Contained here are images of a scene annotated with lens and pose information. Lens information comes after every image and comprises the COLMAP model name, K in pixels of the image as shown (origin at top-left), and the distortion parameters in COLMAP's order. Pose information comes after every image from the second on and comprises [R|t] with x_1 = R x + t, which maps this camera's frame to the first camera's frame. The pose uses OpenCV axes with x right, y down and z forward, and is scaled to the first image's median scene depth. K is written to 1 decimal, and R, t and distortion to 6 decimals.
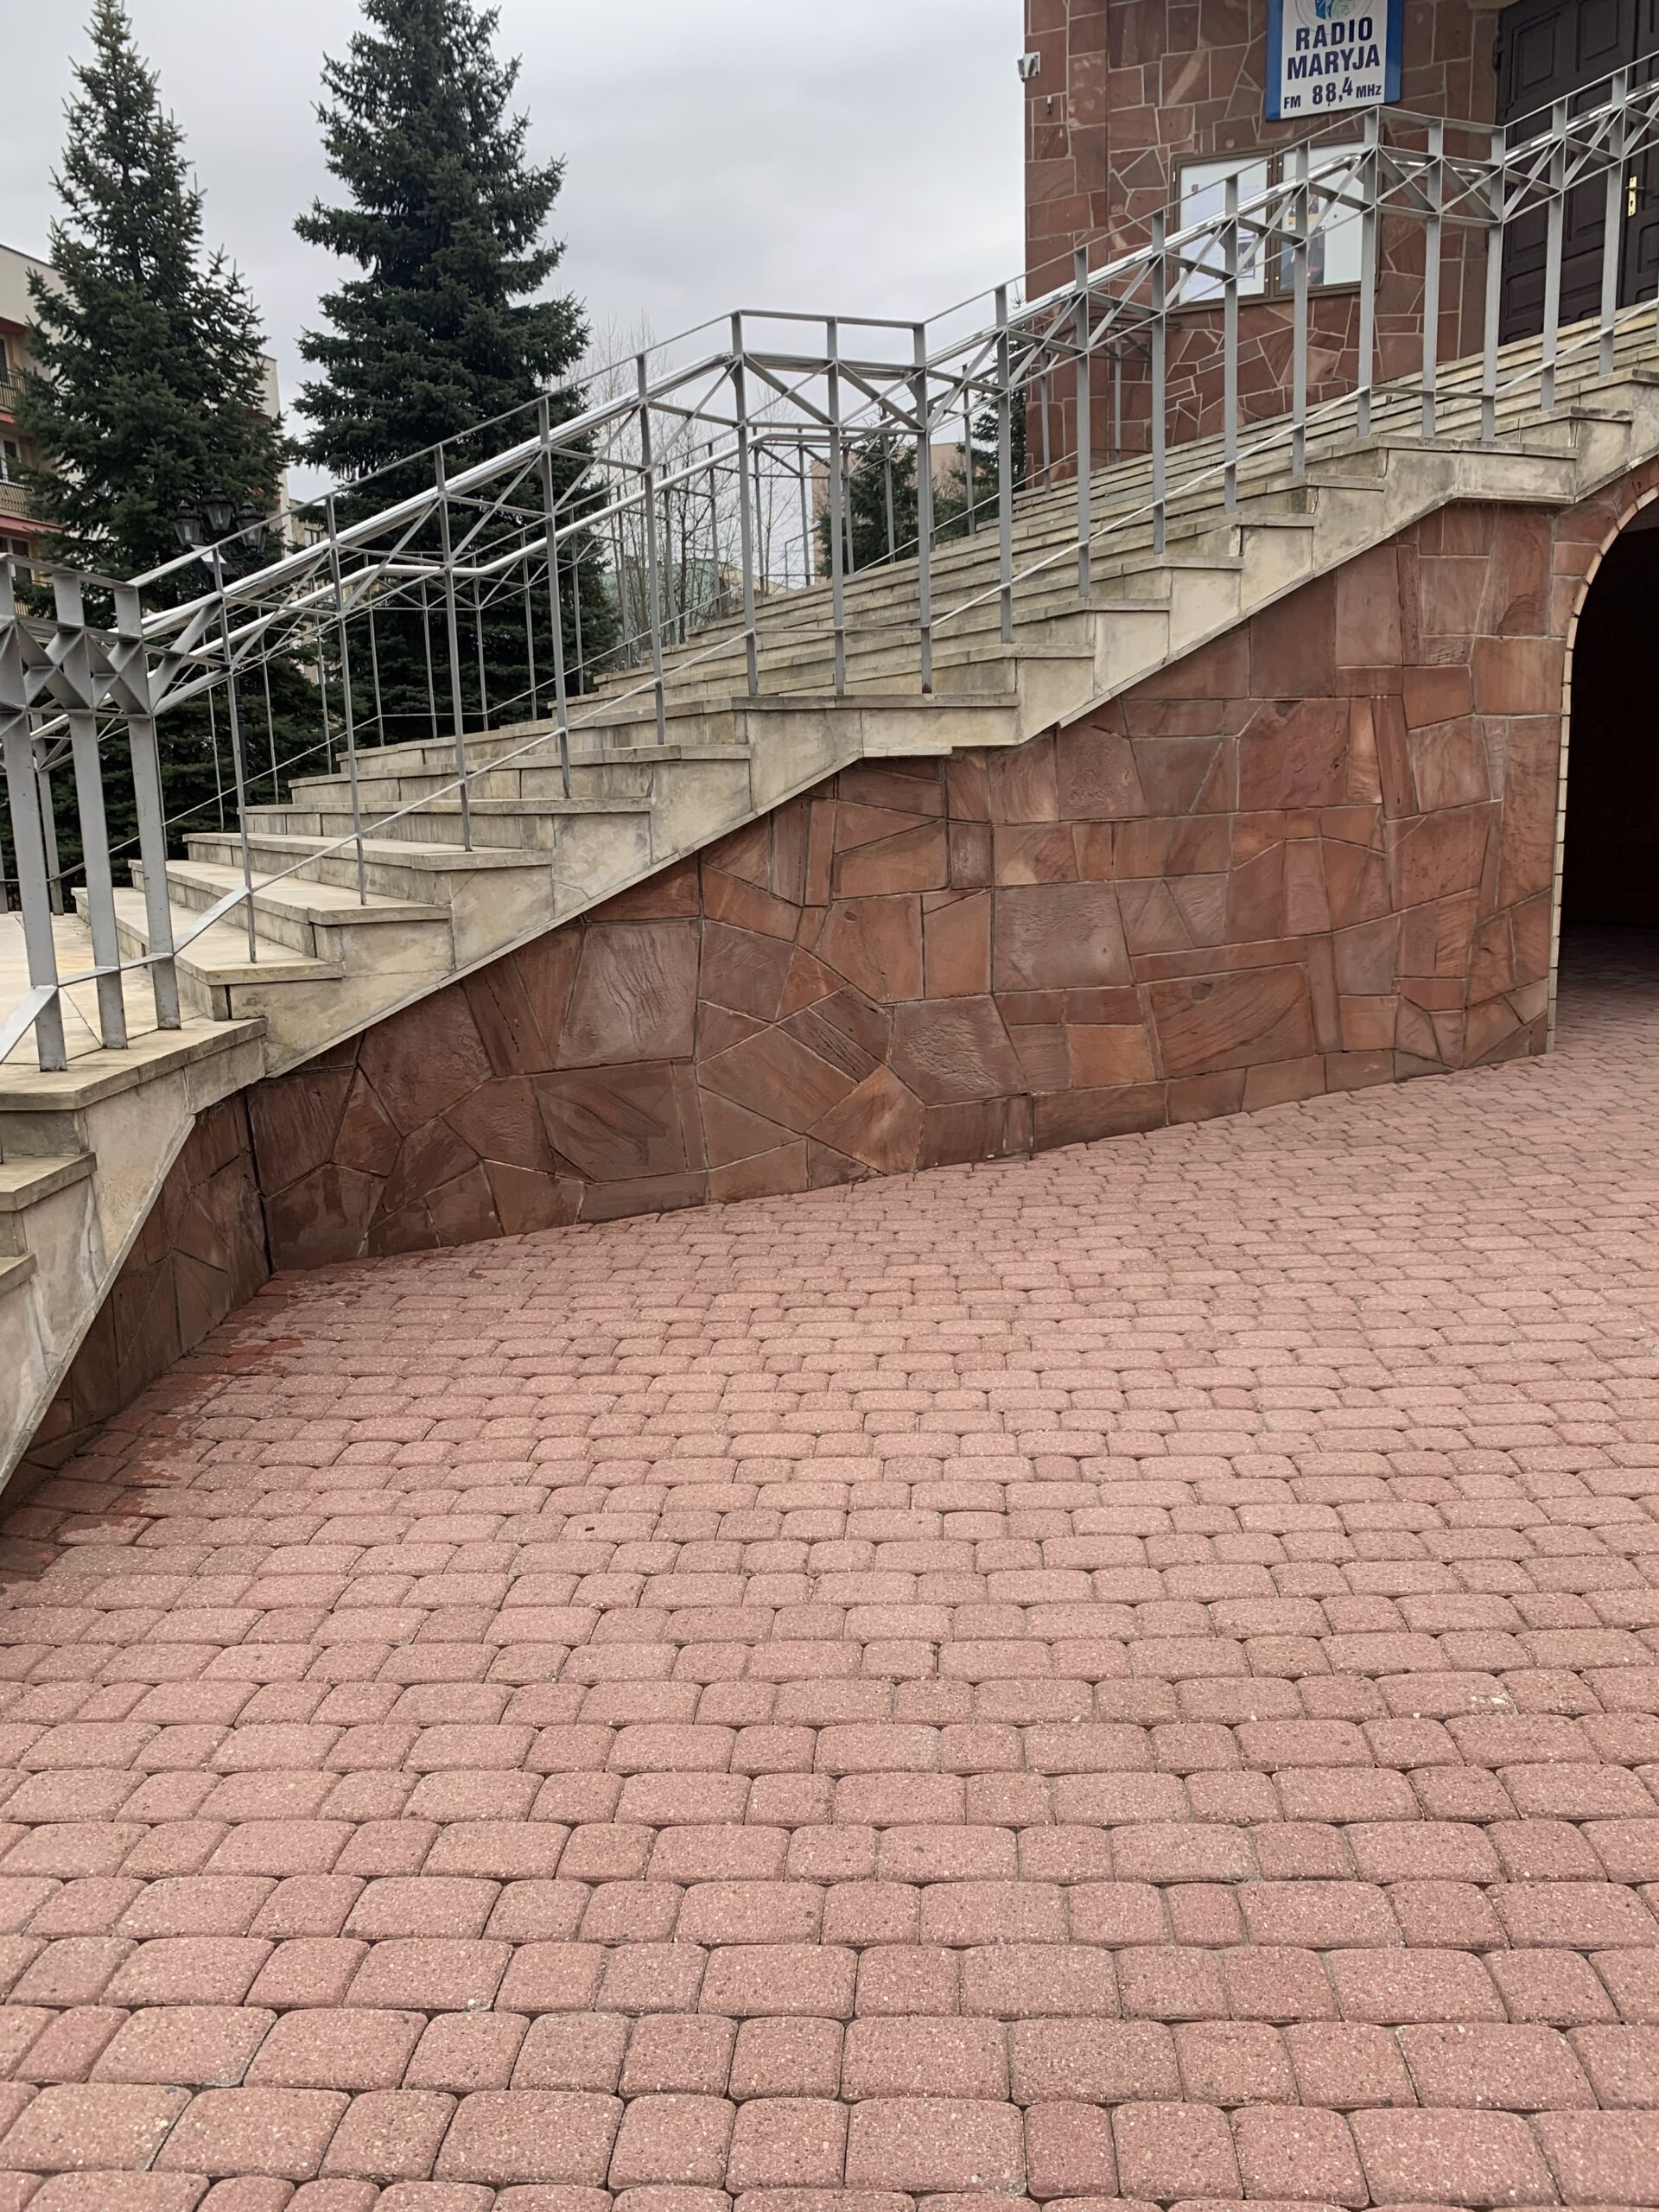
lens RADIAL K [[1697.2, 0, 818.0], [0, 1697.2, 1117.4], [0, 0, 1]] dist [0.038934, -0.015855]
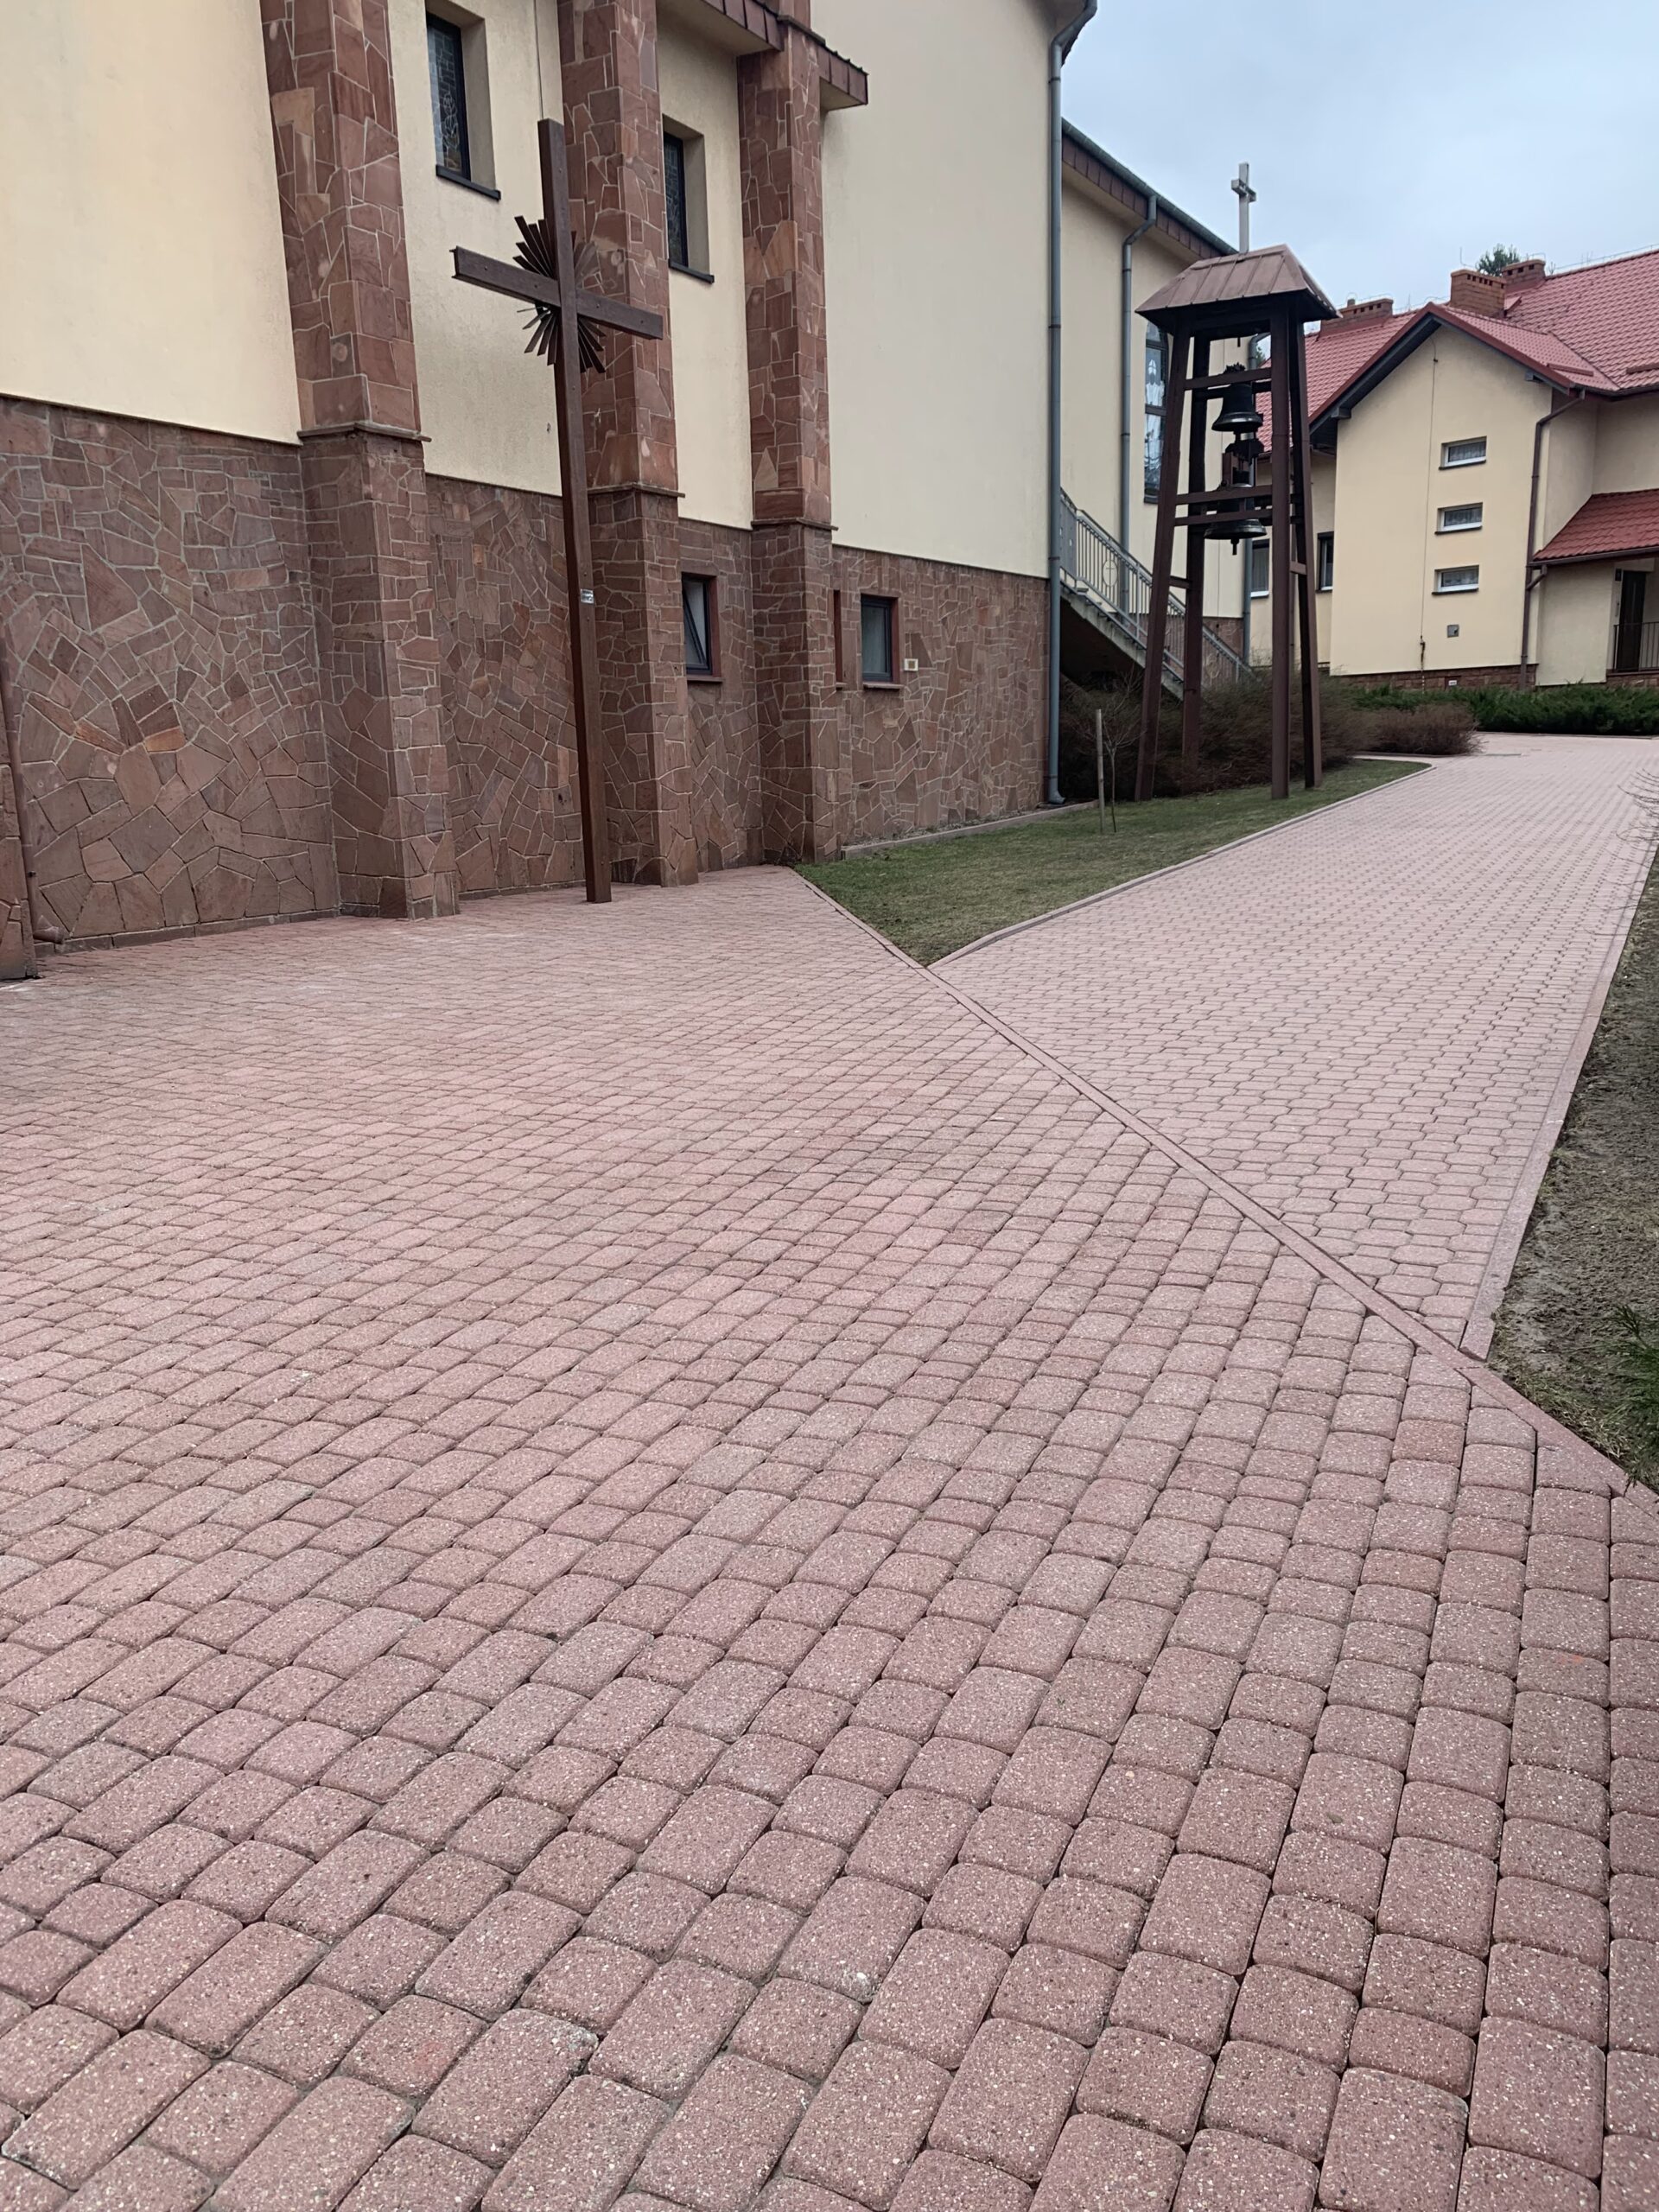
lens RADIAL K [[1693.7, 0, 829.5], [0, 1693.7, 1106.0], [0, 0, 1]] dist [0.037023, -0.011667]
pose [[0.348068, -0.170841, 0.921771, -0.754544], [0.195969, 0.974791, 0.106668, 0.044459], [-0.916758, 0.143511, 0.372773, 0.000497]]
